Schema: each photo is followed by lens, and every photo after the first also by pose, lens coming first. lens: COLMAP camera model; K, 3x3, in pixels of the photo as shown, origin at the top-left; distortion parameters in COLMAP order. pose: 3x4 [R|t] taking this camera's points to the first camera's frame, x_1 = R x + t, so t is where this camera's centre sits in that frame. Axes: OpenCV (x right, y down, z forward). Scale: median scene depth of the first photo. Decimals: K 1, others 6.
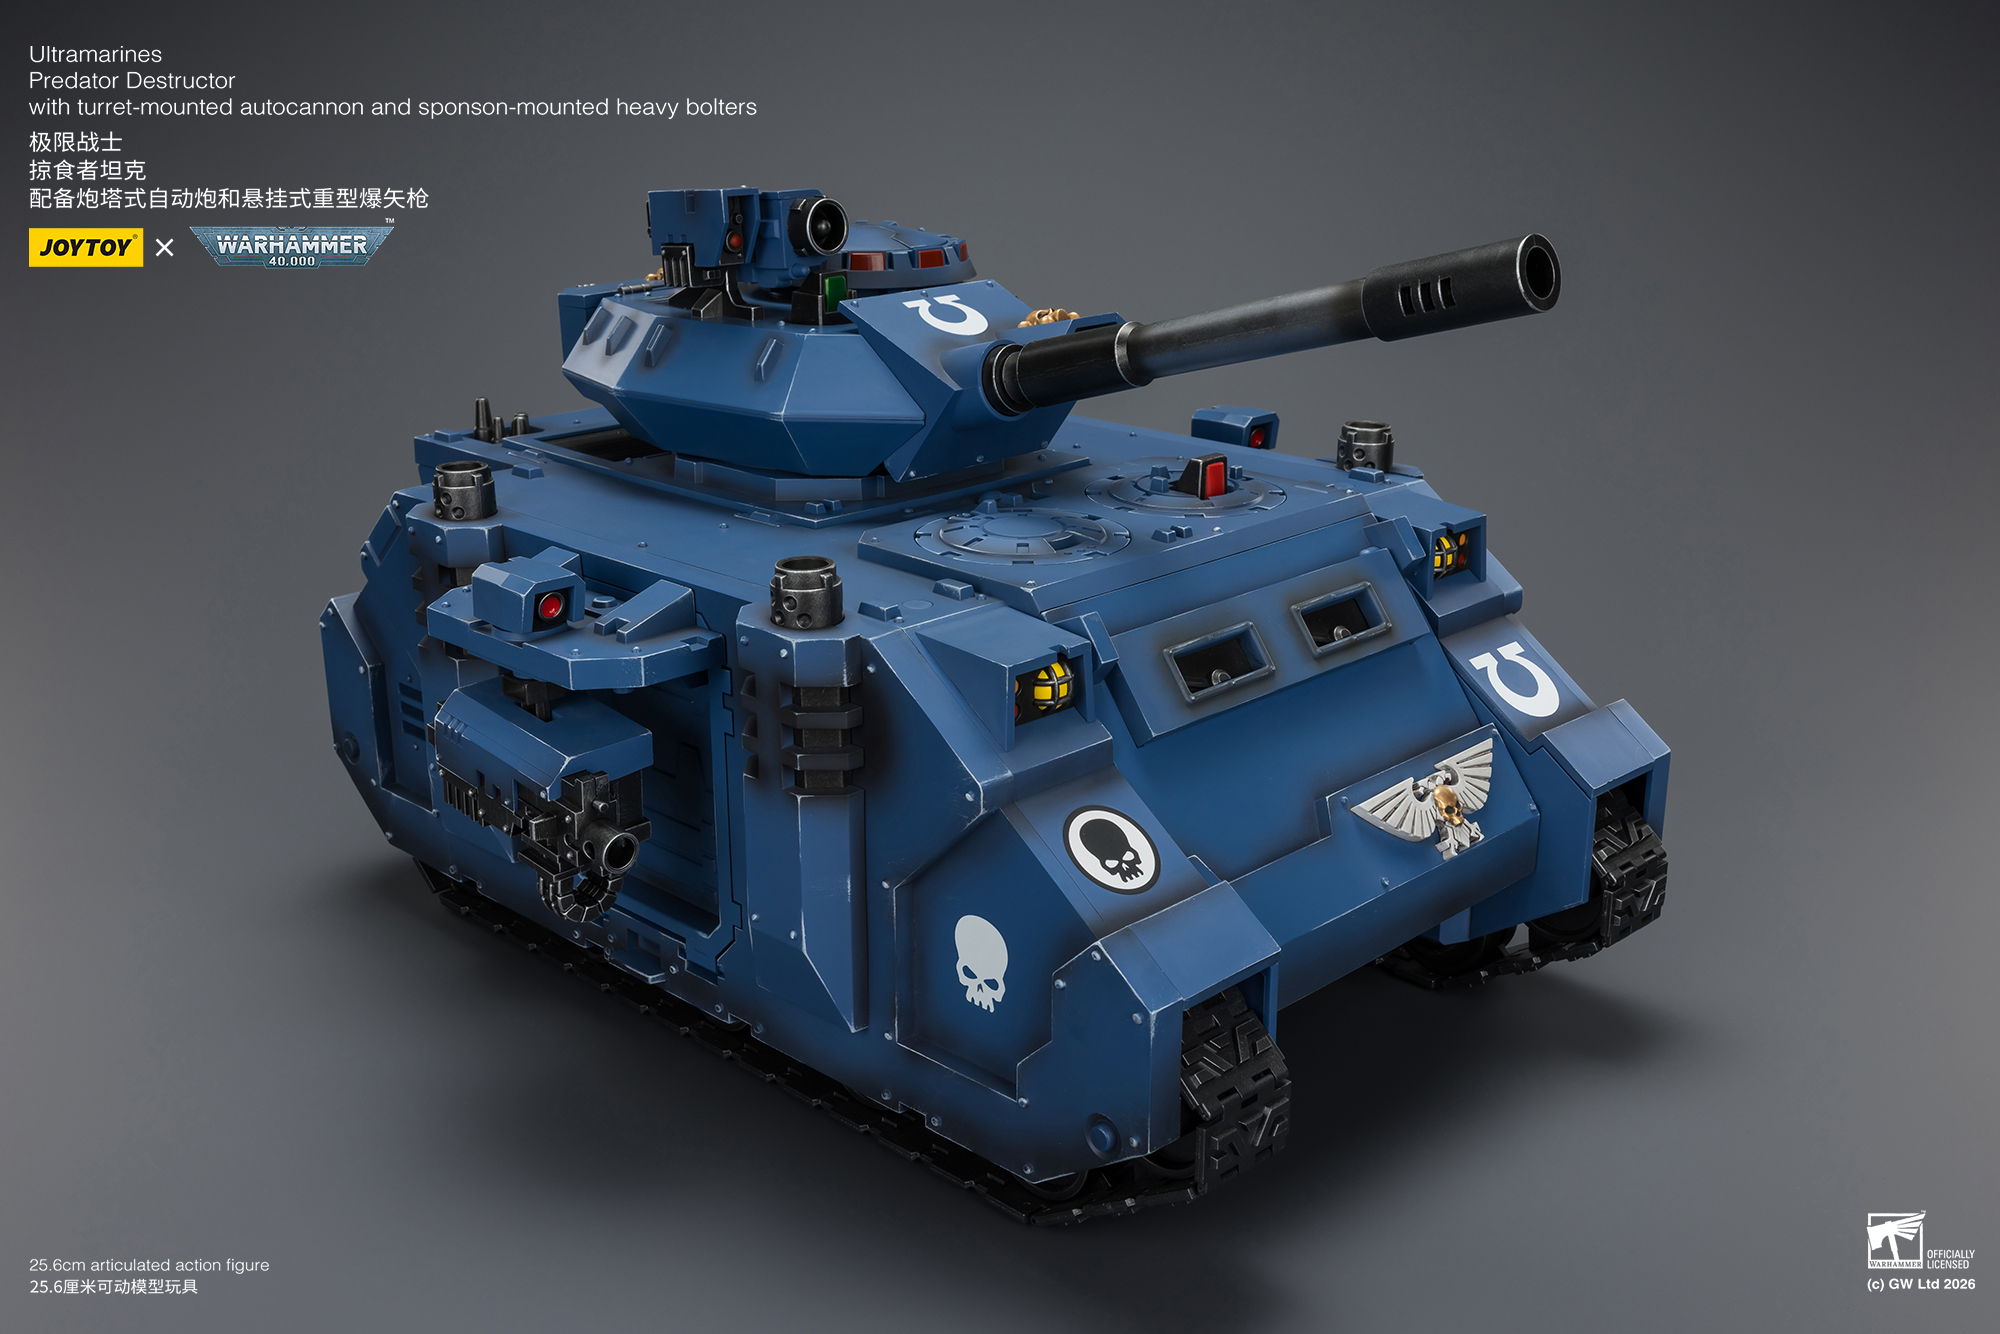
lens RADIAL K [[2096.5, 0, 1000.0], [0, 2096.5, 667.0], [0, 0, 1]] dist [0.003875, -0.001122]
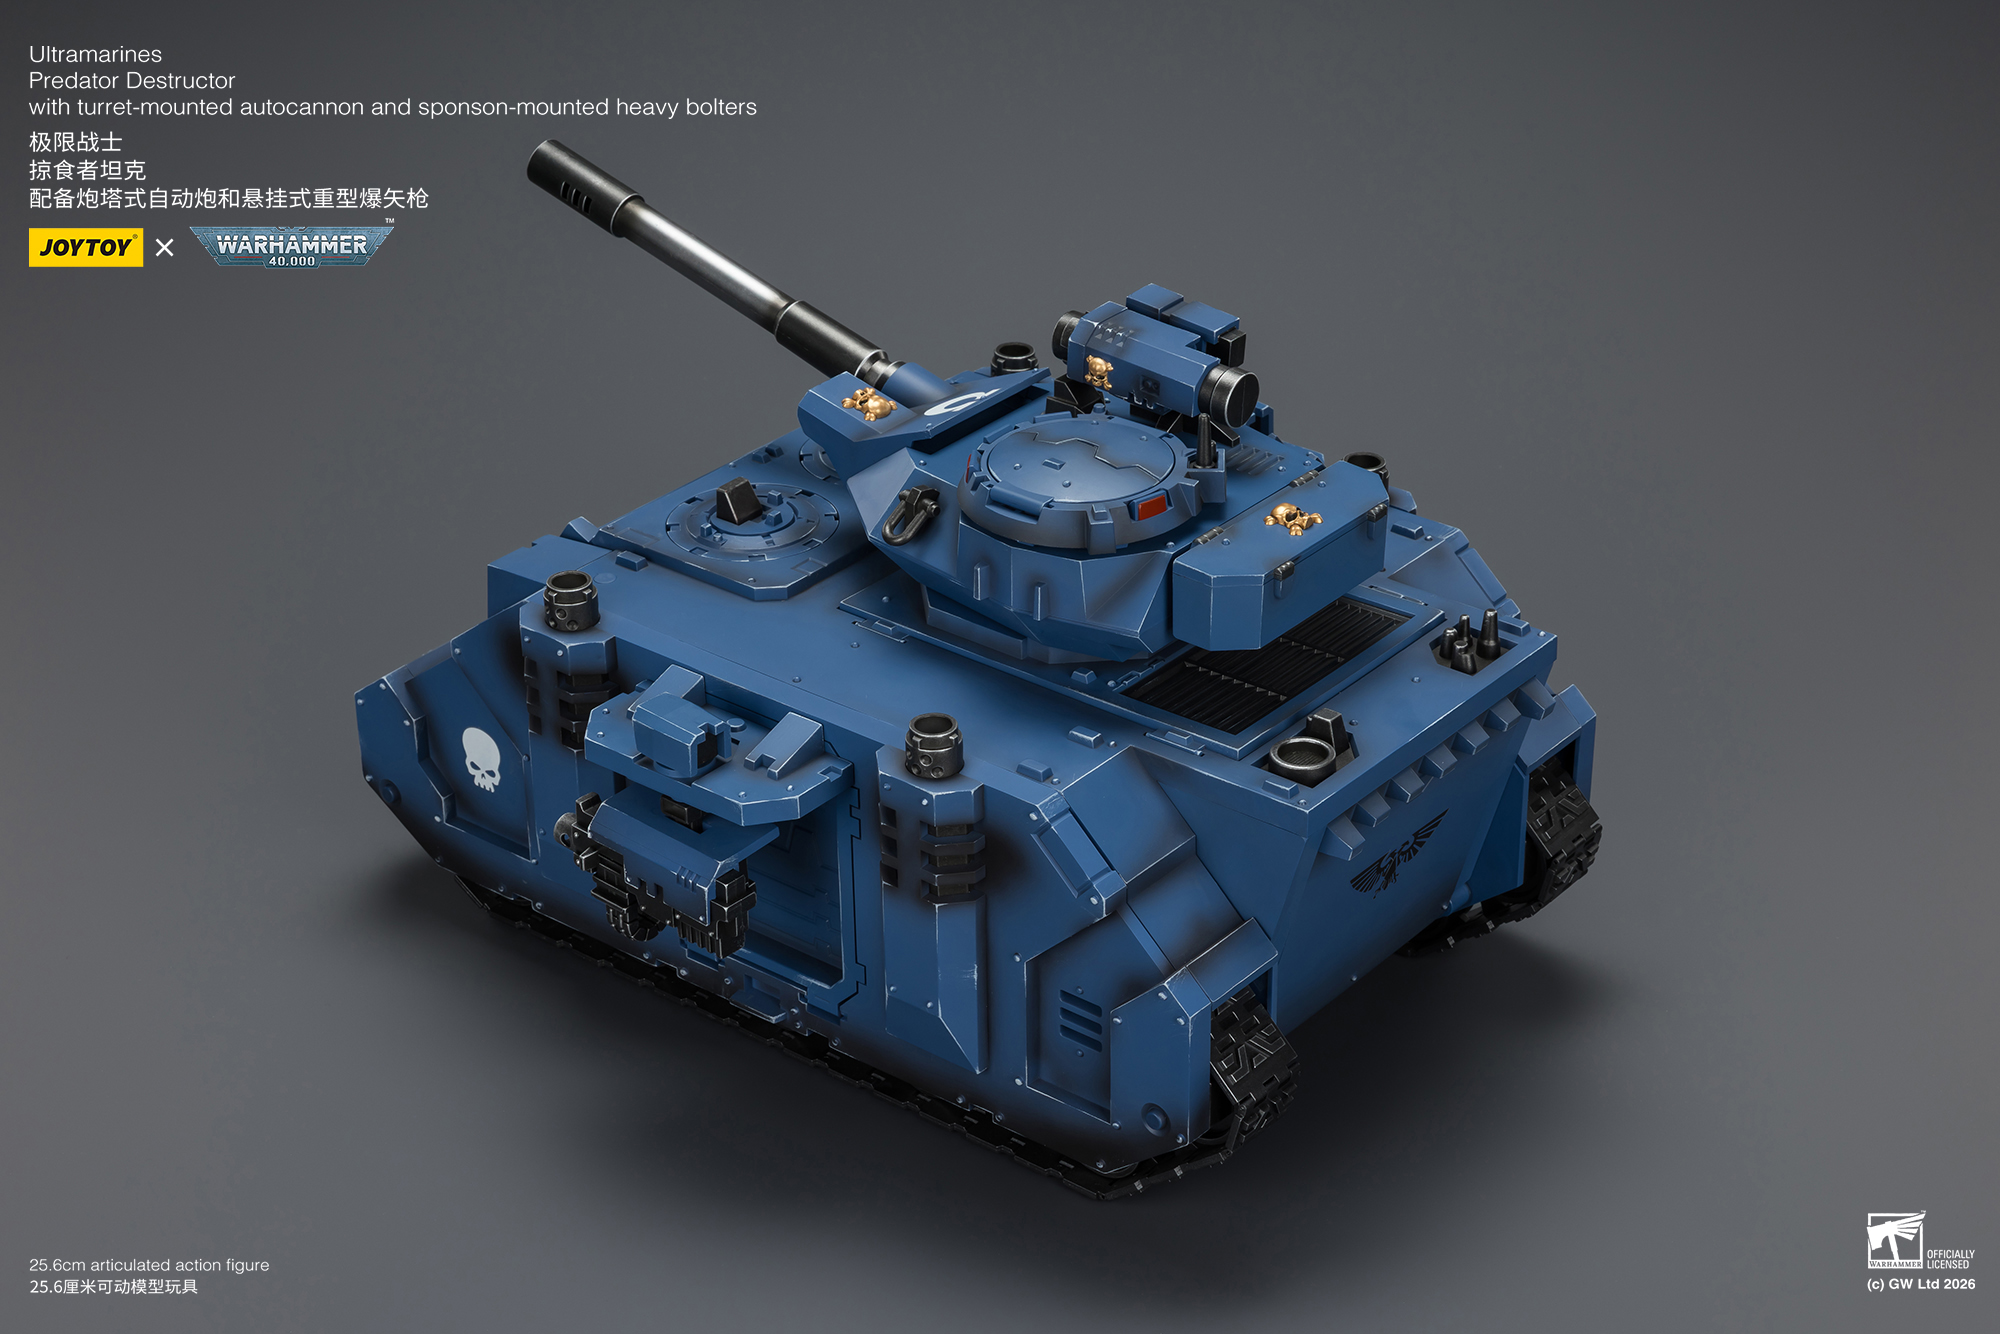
lens RADIAL K [[3814.3, 0, 1000.0], [0, 3814.3, 667.0], [0, 0, 1]] dist [0.035346, 0.040796]
pose [[0.994585, -0.056137, 0.087465, -0.229983], [0.038710, 0.981112, 0.189526, -0.471435], [-0.096452, -0.185114, 0.977972, -1.127184]]
